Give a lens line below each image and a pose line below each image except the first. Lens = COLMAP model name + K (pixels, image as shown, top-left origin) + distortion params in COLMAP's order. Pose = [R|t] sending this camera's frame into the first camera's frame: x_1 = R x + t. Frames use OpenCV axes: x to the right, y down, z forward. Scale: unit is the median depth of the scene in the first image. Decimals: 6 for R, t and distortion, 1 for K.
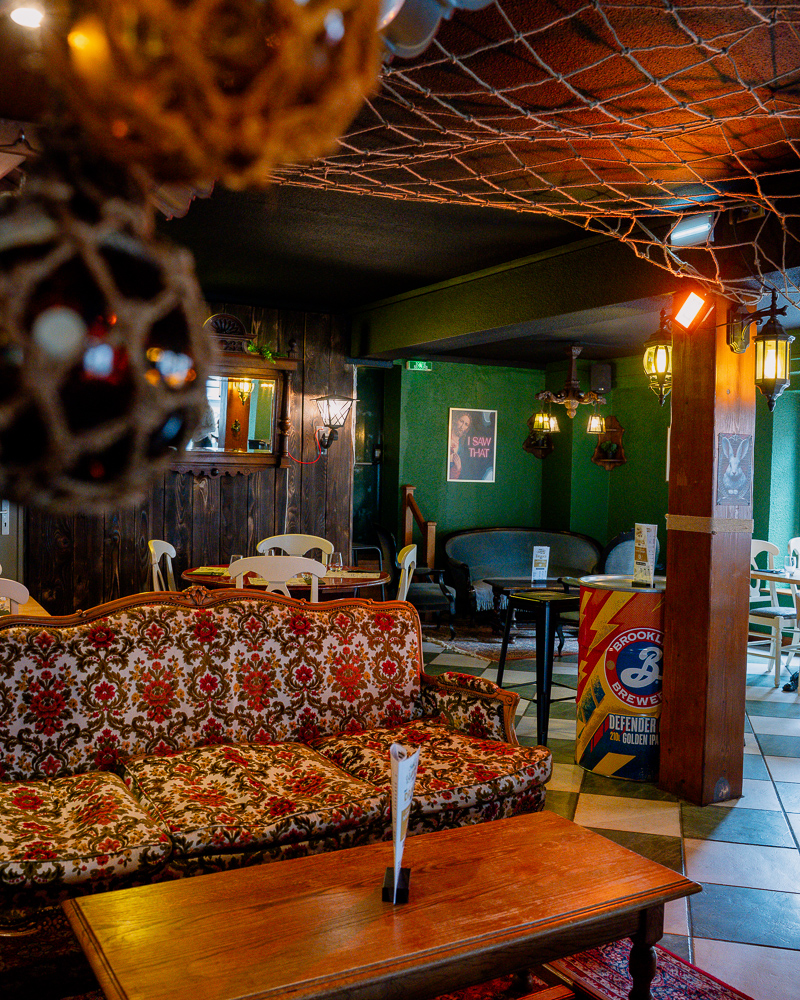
lens RADIAL K [[958.8, 0, 400.0], [0, 958.8, 500.0], [0, 0, 1]] dist [-0.096345, 0.067348]
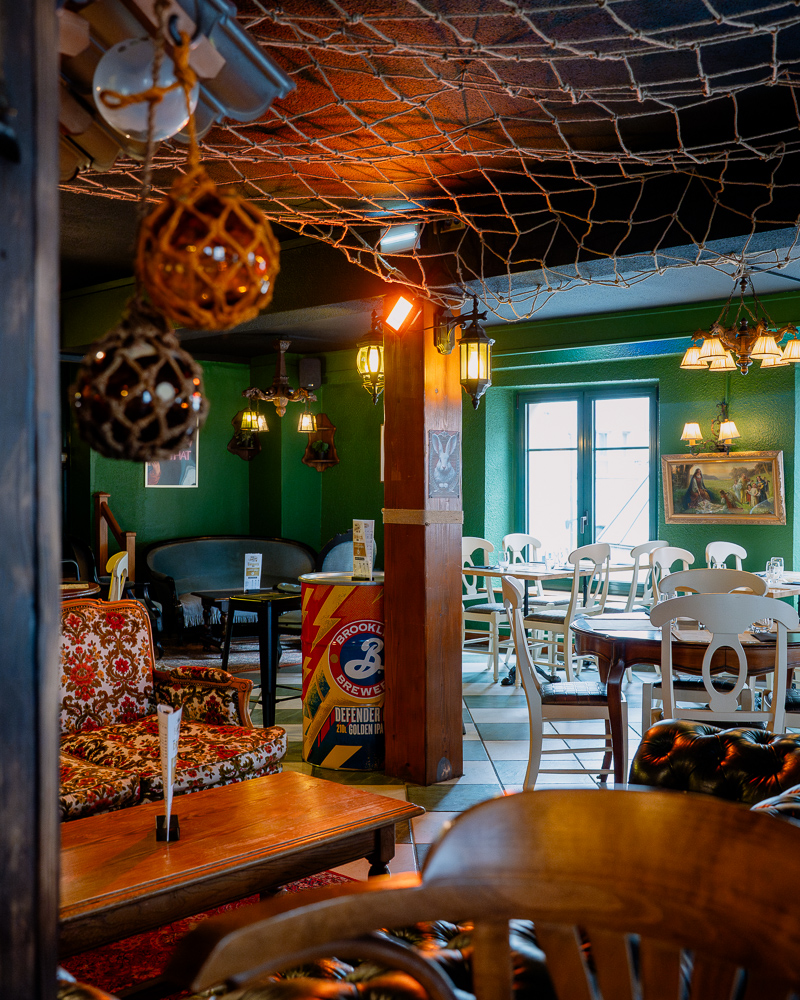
lens RADIAL K [[1075.8, 0, 400.0], [0, 1075.8, 500.0], [0, 0, 1]] dist [0.004075, -0.003203]
pose [[0.957738, -0.027703, 0.286305, -0.041087], [0.029906, 0.999547, -0.003325, 0.010695], [-0.286083, 0.011747, 0.958133, -0.141609]]
